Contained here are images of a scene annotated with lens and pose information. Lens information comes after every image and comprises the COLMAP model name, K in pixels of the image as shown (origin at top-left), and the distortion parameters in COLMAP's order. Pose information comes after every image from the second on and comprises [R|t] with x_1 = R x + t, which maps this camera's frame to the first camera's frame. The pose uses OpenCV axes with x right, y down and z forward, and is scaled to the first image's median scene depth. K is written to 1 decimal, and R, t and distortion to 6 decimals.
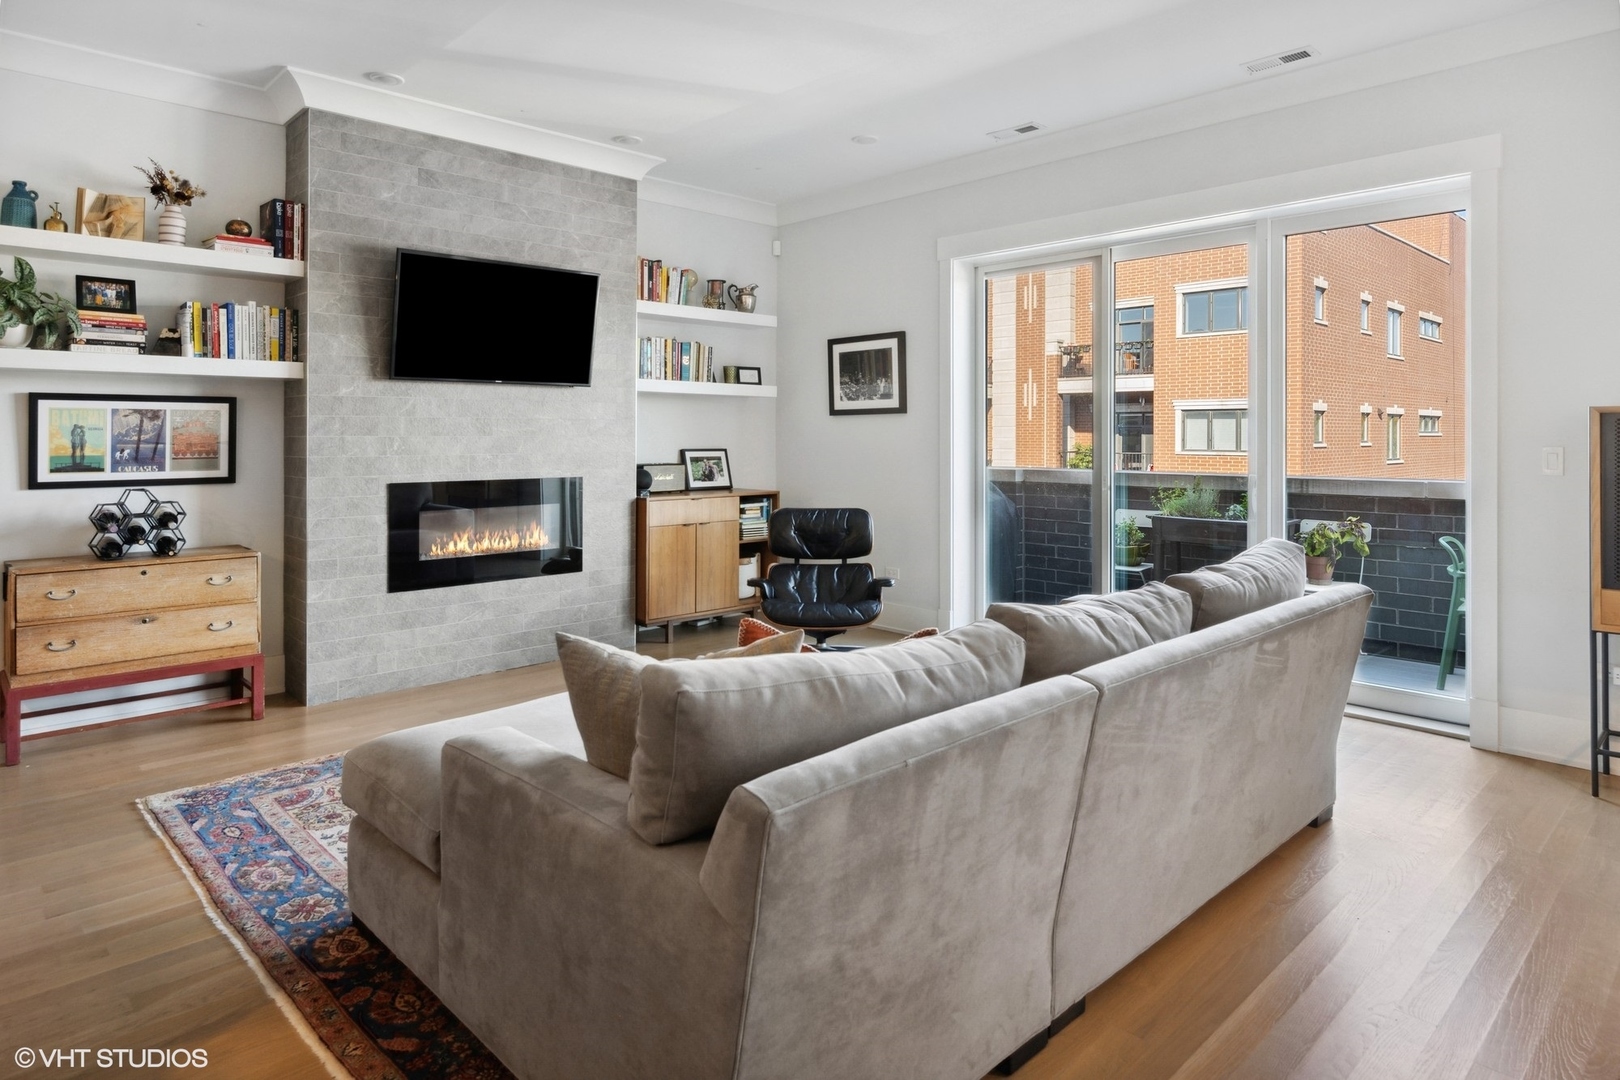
lens RADIAL K [[949.2, 0, 810.0], [0, 949.2, 540.0], [0, 0, 1]] dist [-0.000650, -0.000366]
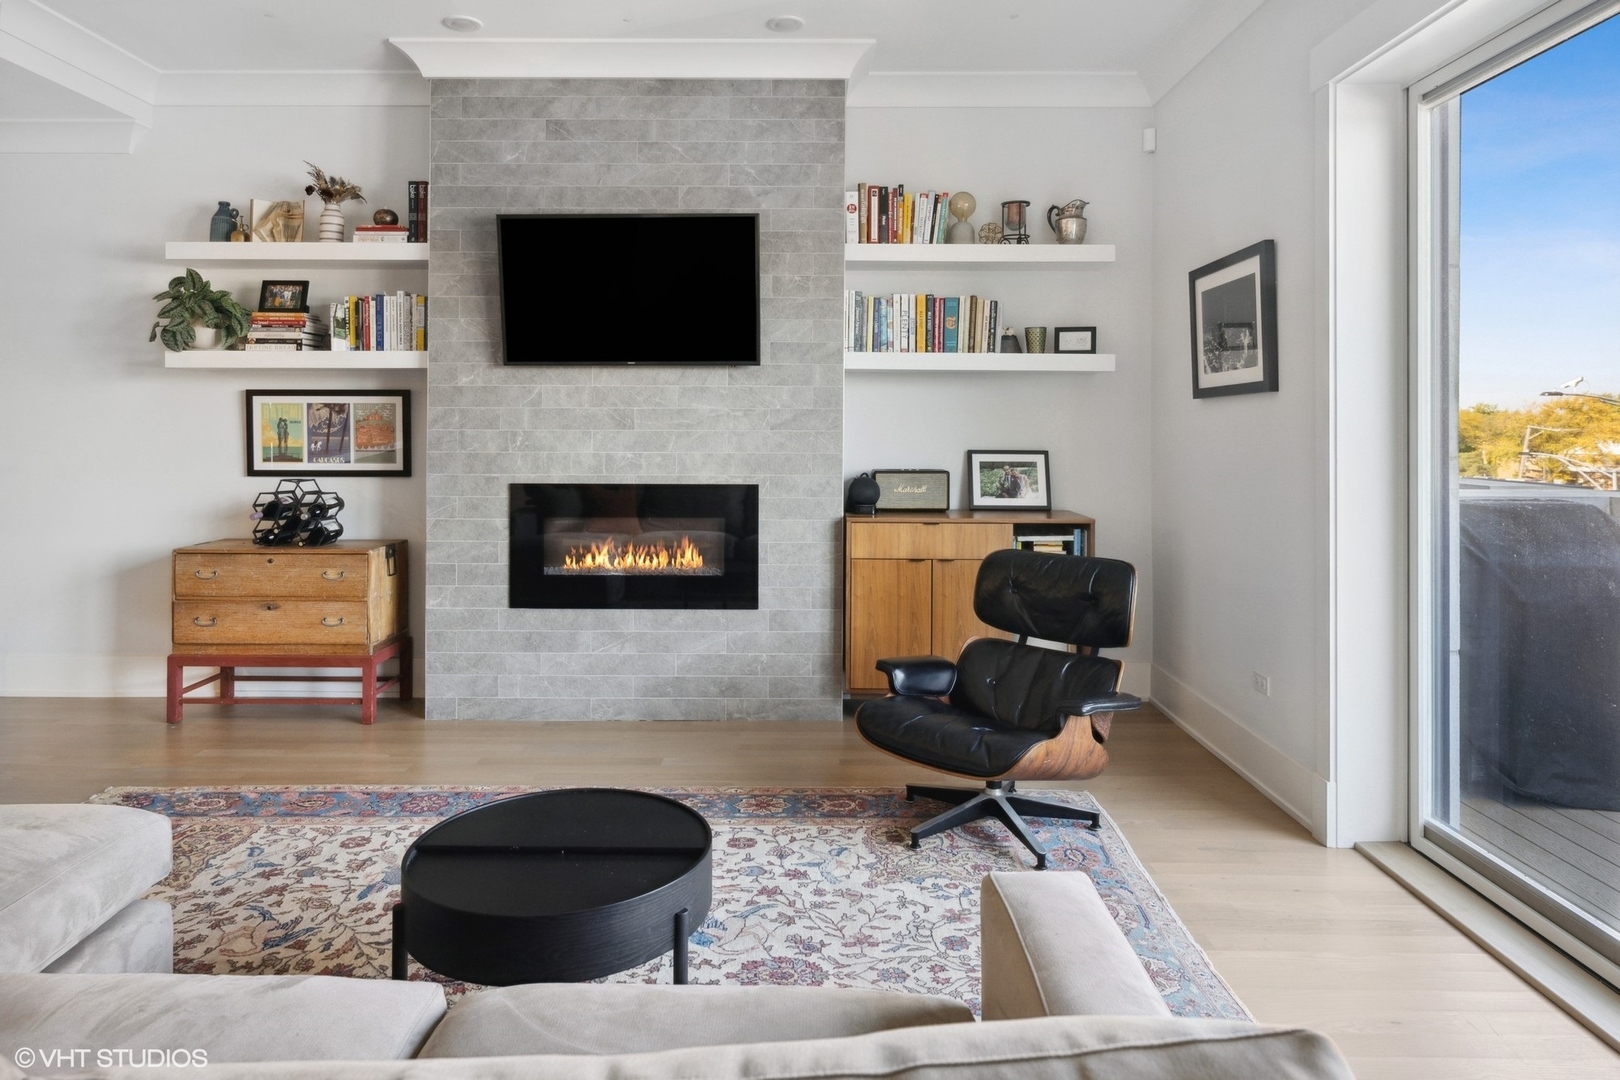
lens RADIAL K [[988.4, 0, 808.9], [0, 988.4, 486.2], [0, 0, 1]] dist [0.000604, 0.000022]
pose [[0.713183, 0.042841, -0.699667, 0.391824], [-0.080316, 0.996551, -0.020848, -0.060116], [0.696361, 0.071063, 0.714165, 0.538330]]
